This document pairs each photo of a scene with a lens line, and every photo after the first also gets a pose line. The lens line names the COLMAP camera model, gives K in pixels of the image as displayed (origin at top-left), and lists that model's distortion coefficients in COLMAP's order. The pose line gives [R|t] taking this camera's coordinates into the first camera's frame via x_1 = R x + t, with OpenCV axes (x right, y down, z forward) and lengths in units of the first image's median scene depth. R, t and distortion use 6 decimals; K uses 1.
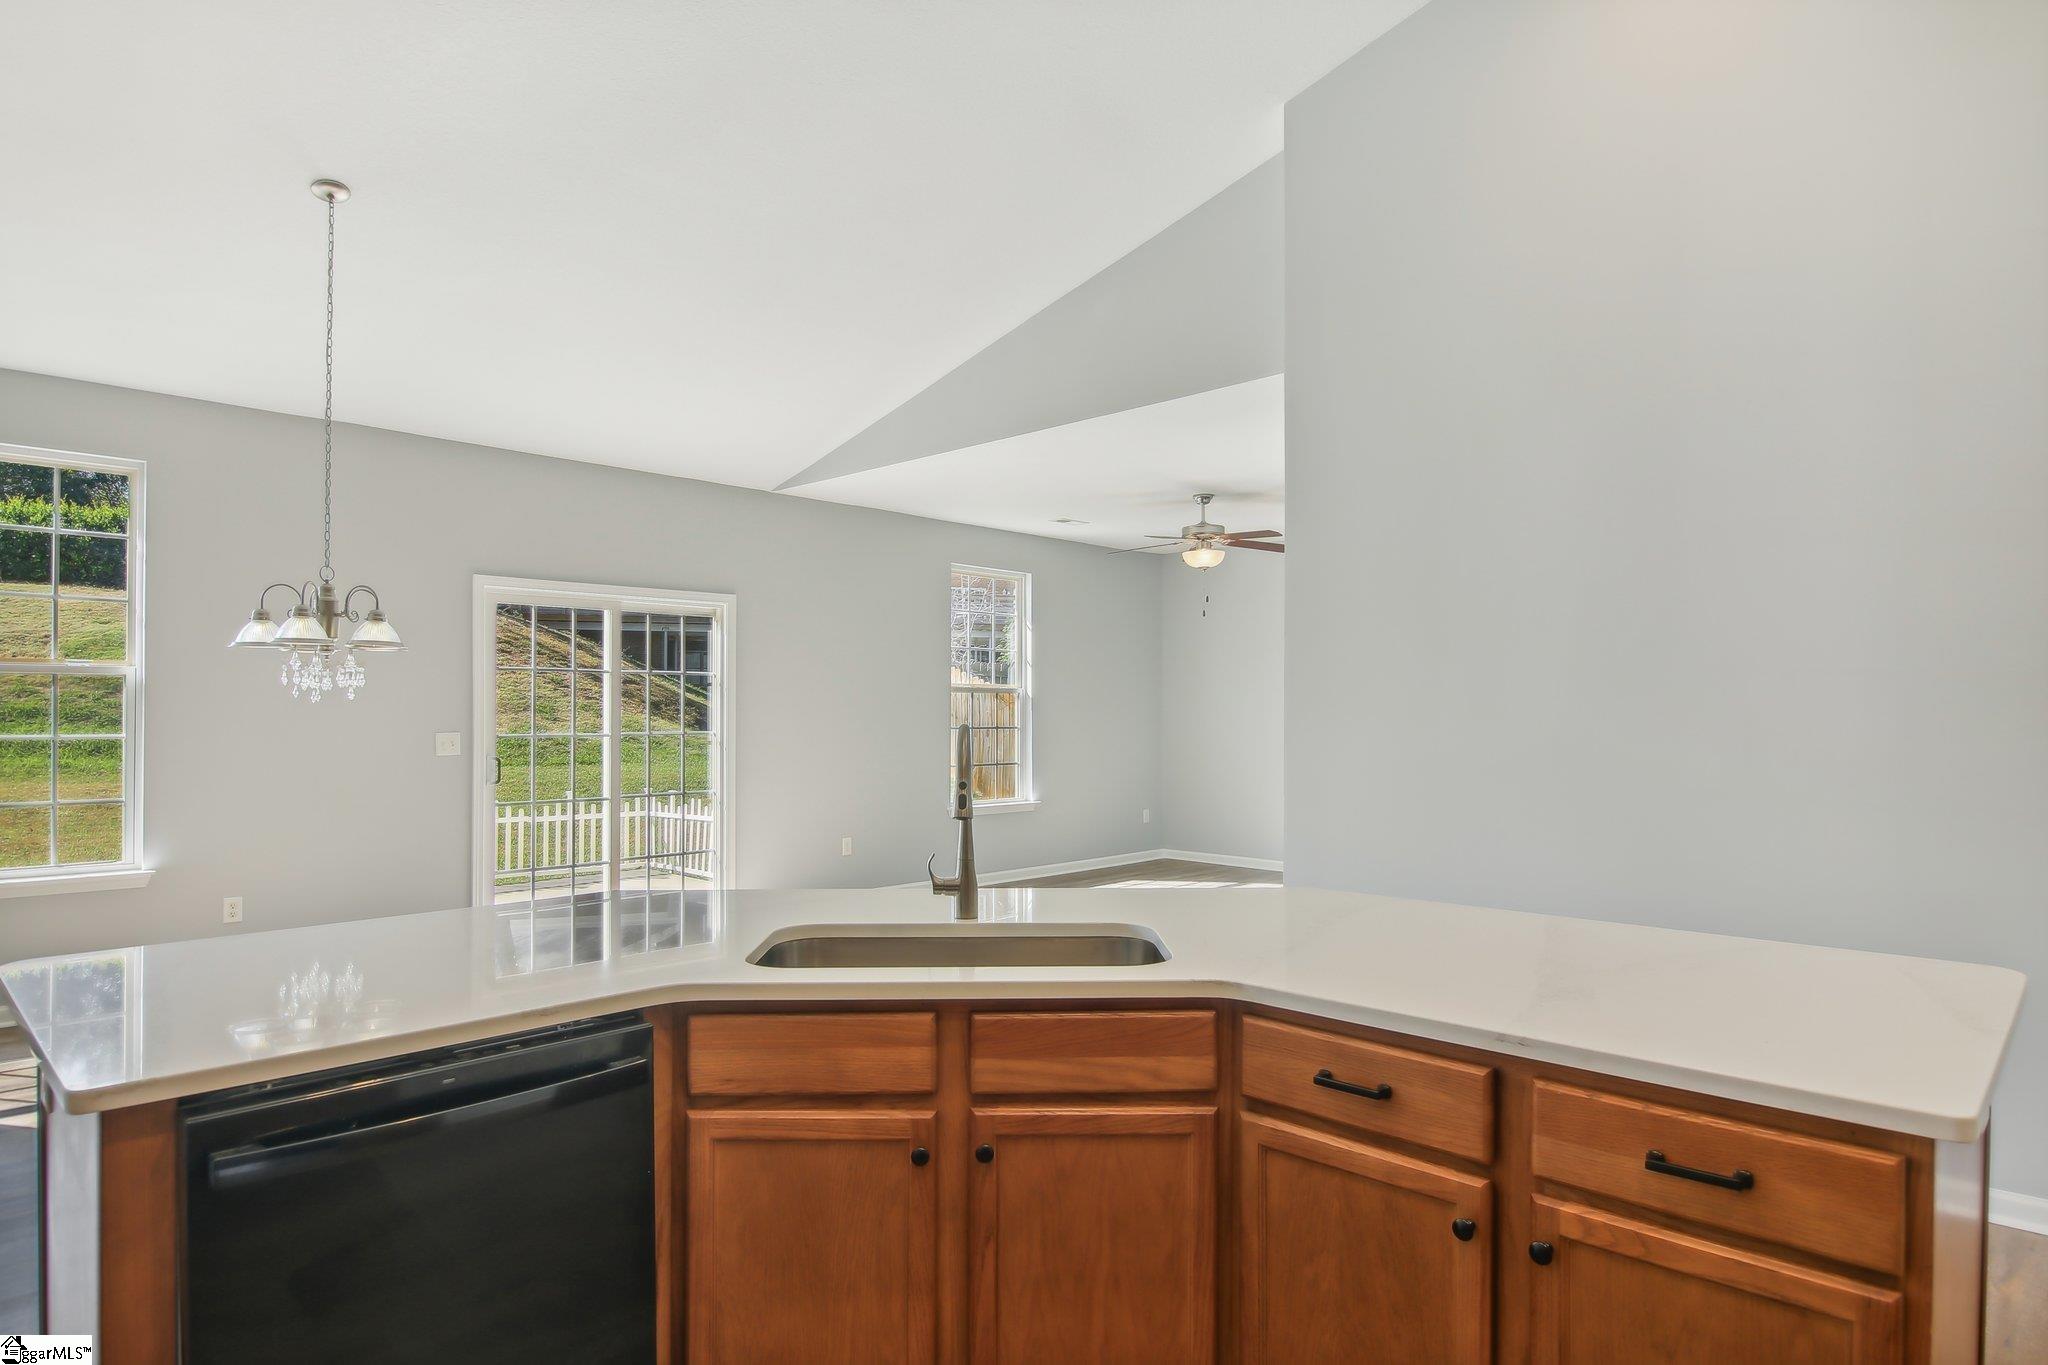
lens RADIAL K [[1150.6, 0, 1024.5], [0, 1150.6, 713.0], [0, 0, 1]] dist [0.006375, -0.021666]
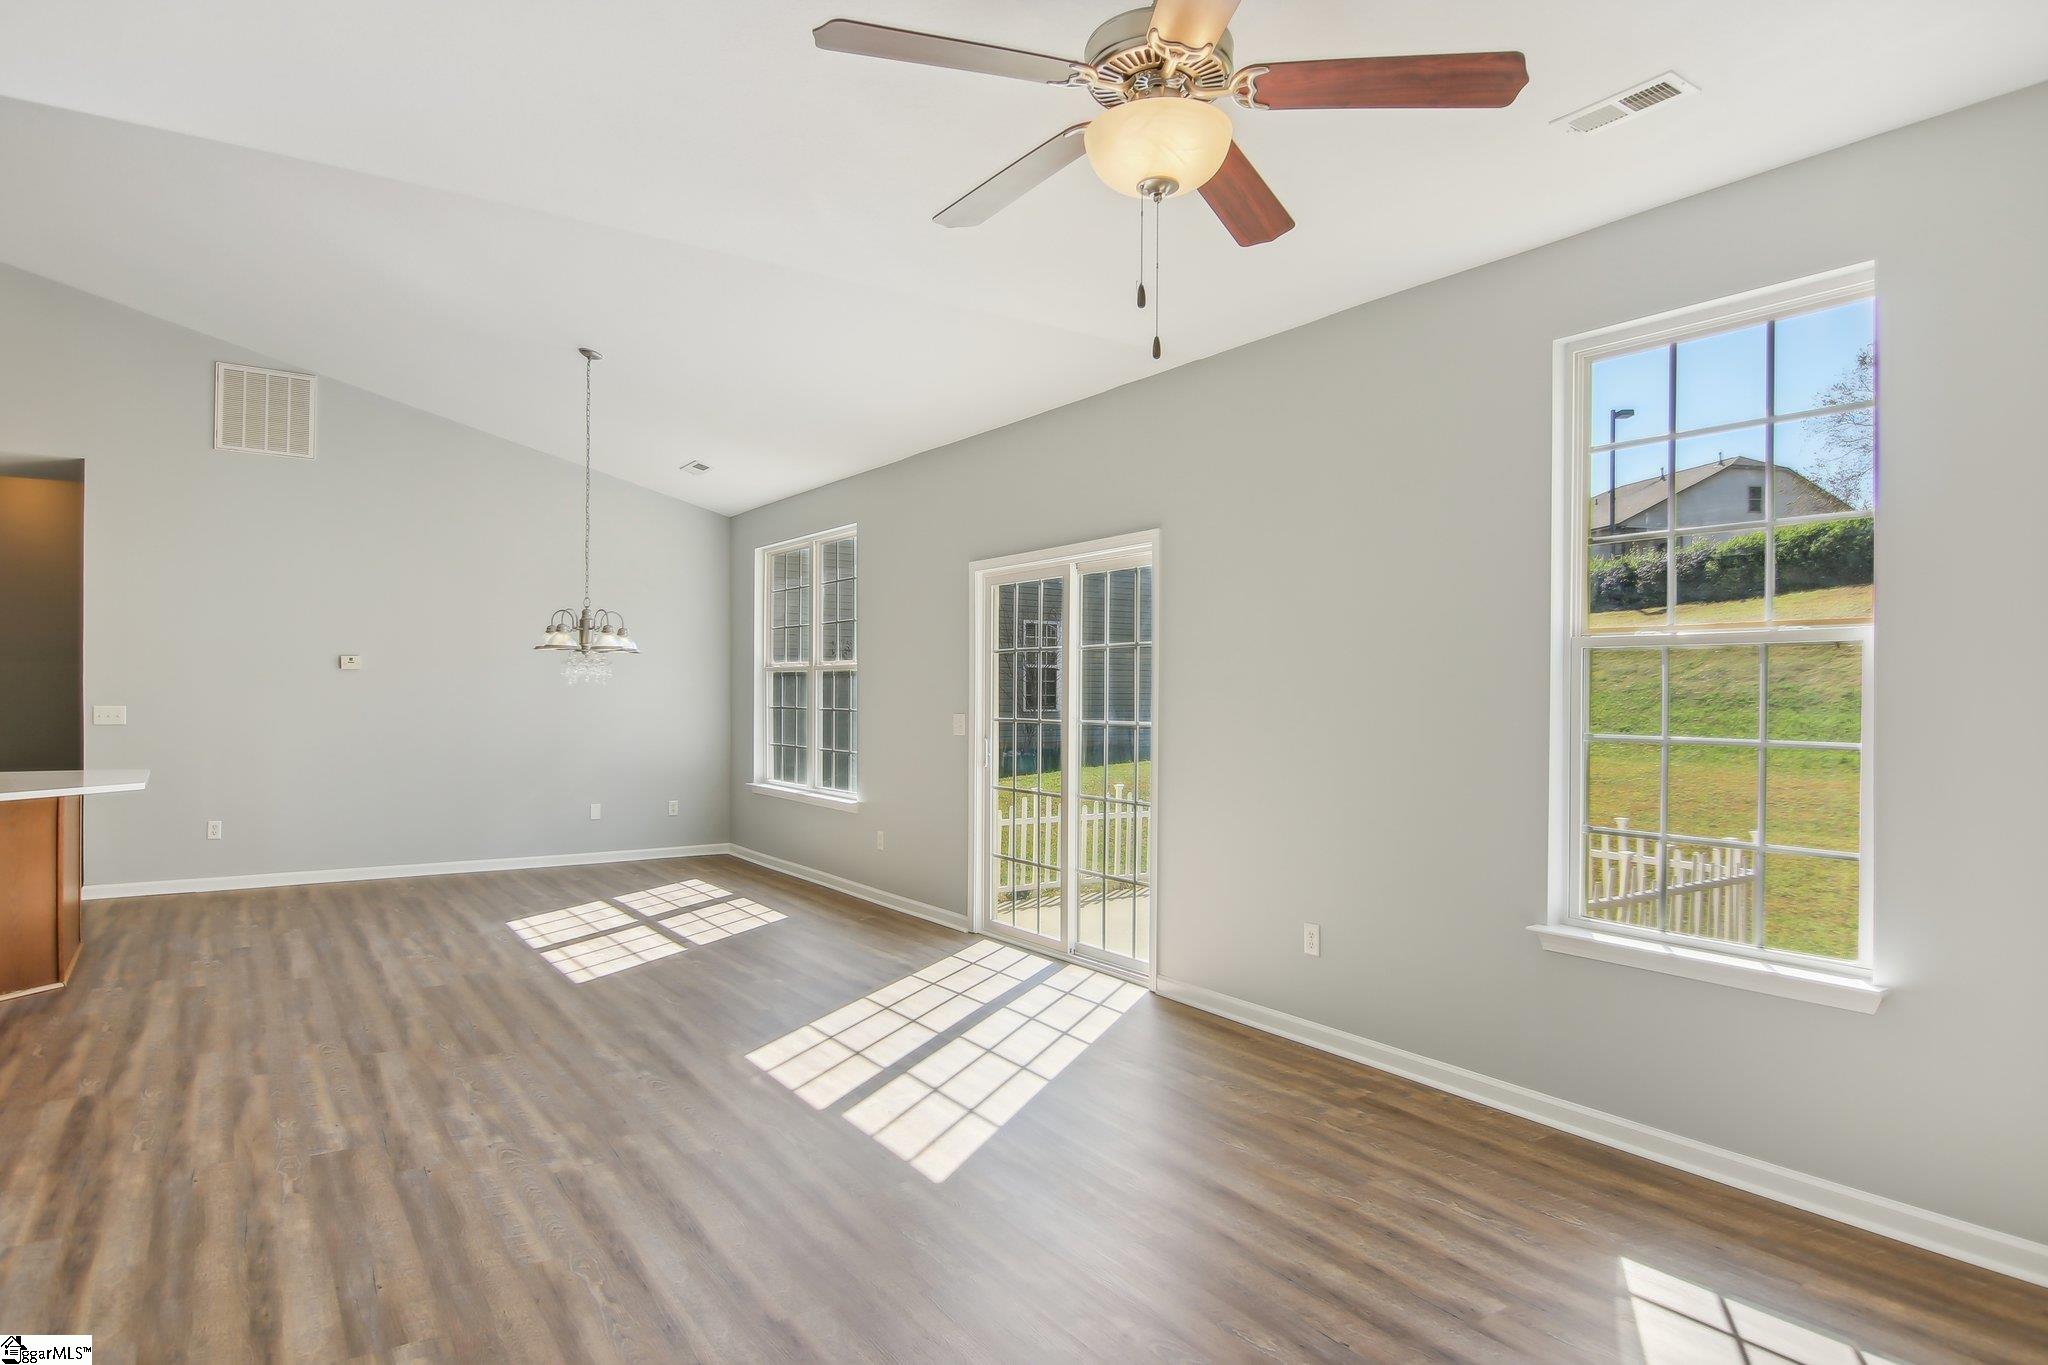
lens RADIAL K [[1176.3, 0, 1014.1], [0, 1176.3, 701.8], [0, 0, 1]] dist [0.004235, -0.014967]
pose [[-0.206358, 0.004117, -0.978468, 0.452911], [-0.008667, 0.999944, 0.006035, -0.001216], [0.978438, 0.009726, -0.206311, 1.032216]]
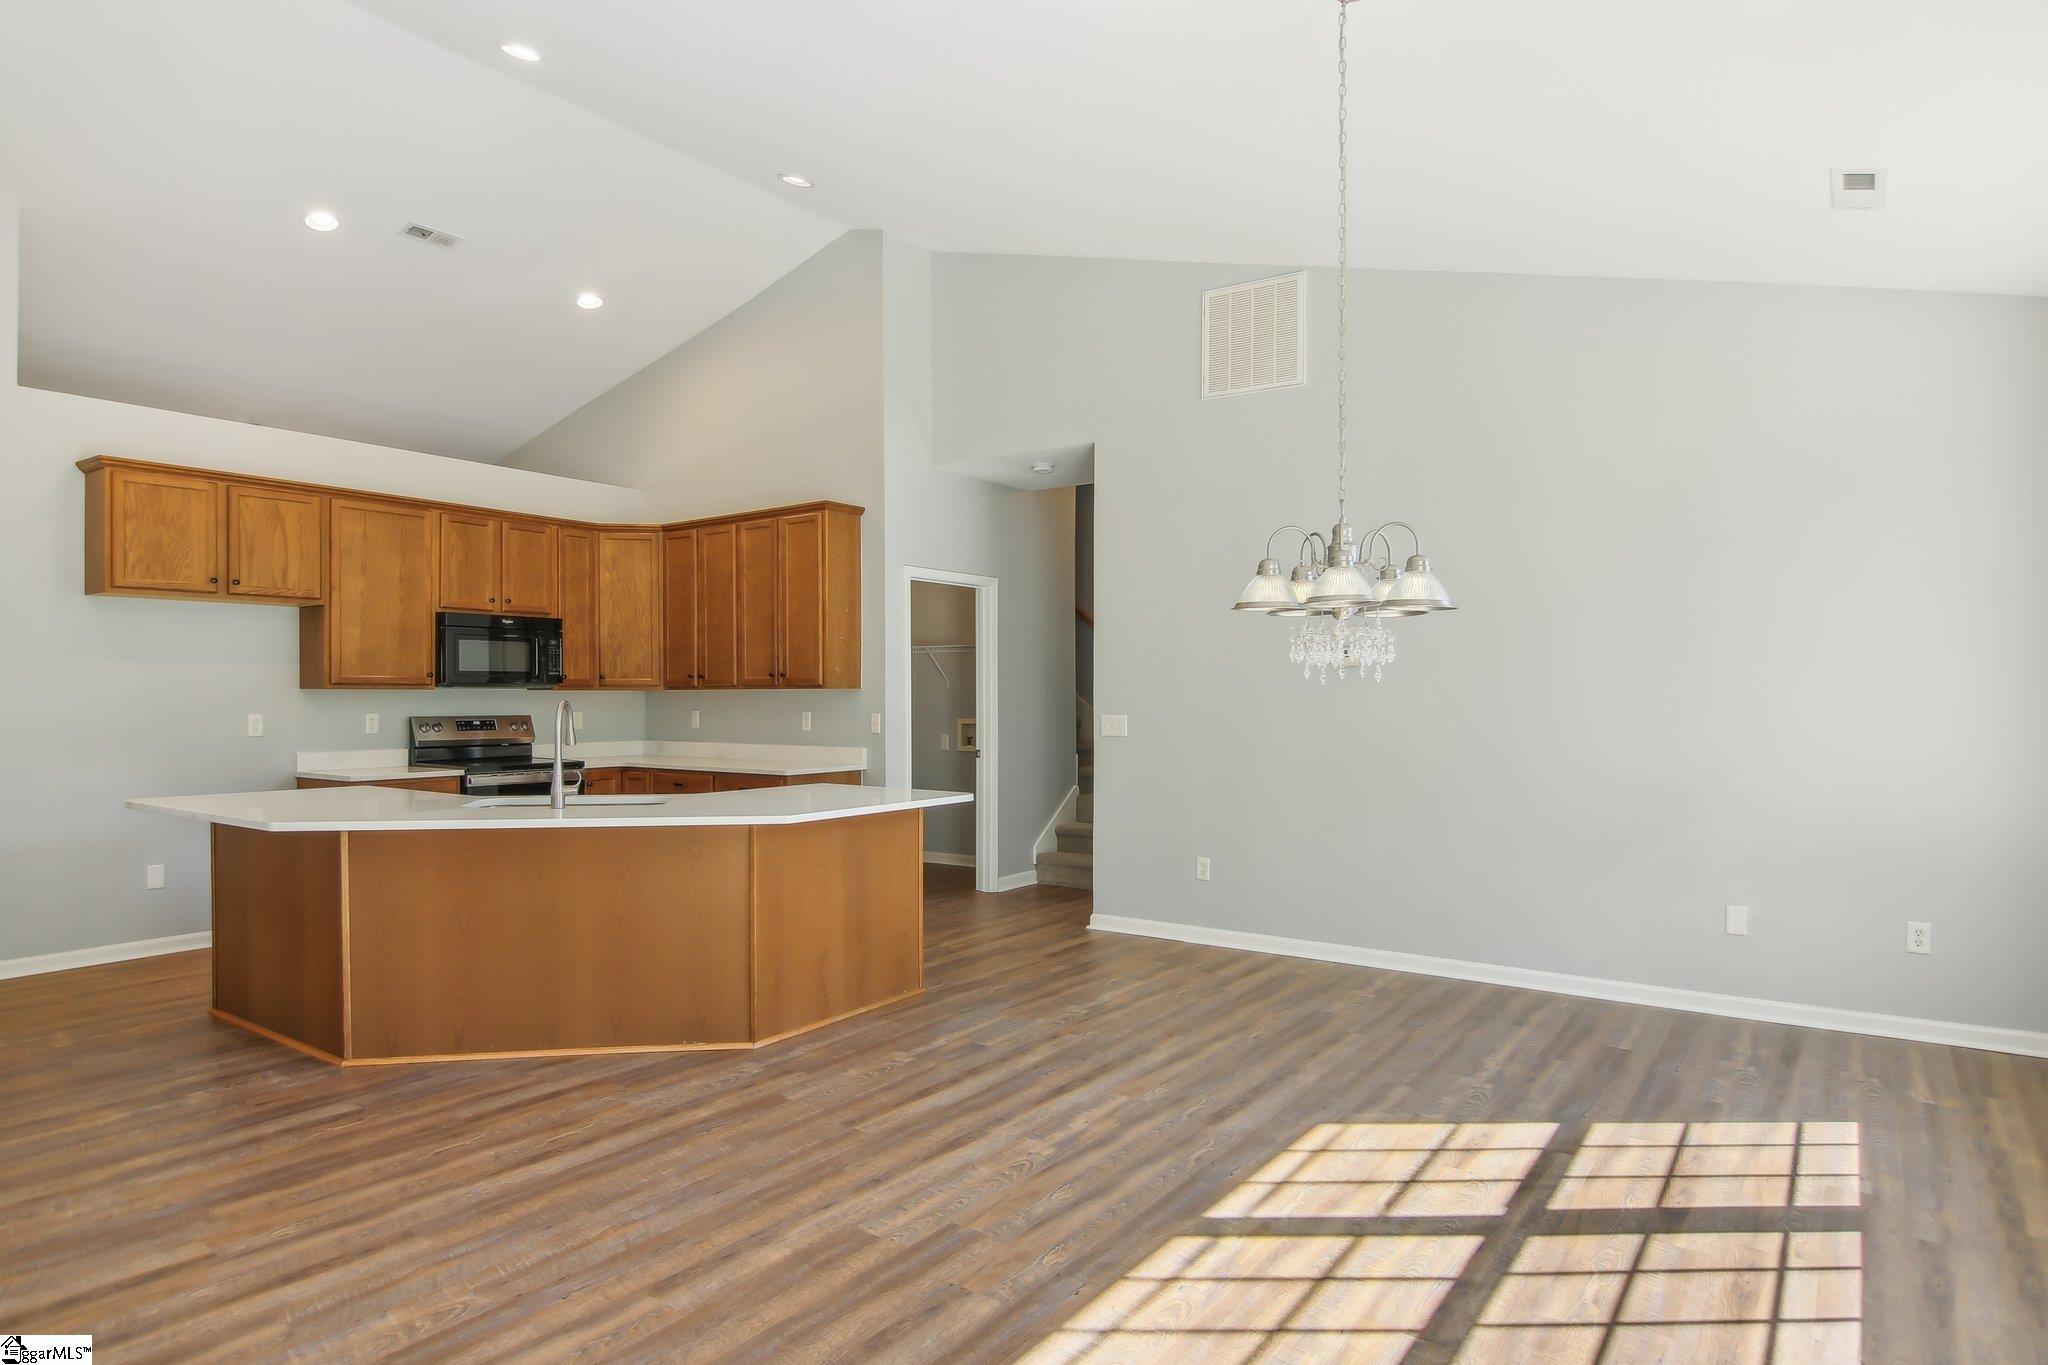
lens RADIAL K [[1166.6, 0, 1023.8], [0, 1166.6, 695.4], [0, 0, 1]] dist [0.009298, -0.021130]
pose [[-0.988159, -0.001964, -0.153423, -0.157750], [-0.002286, 0.999996, 0.001928, -0.001088], [0.153419, 0.002256, -0.988159, 0.935582]]
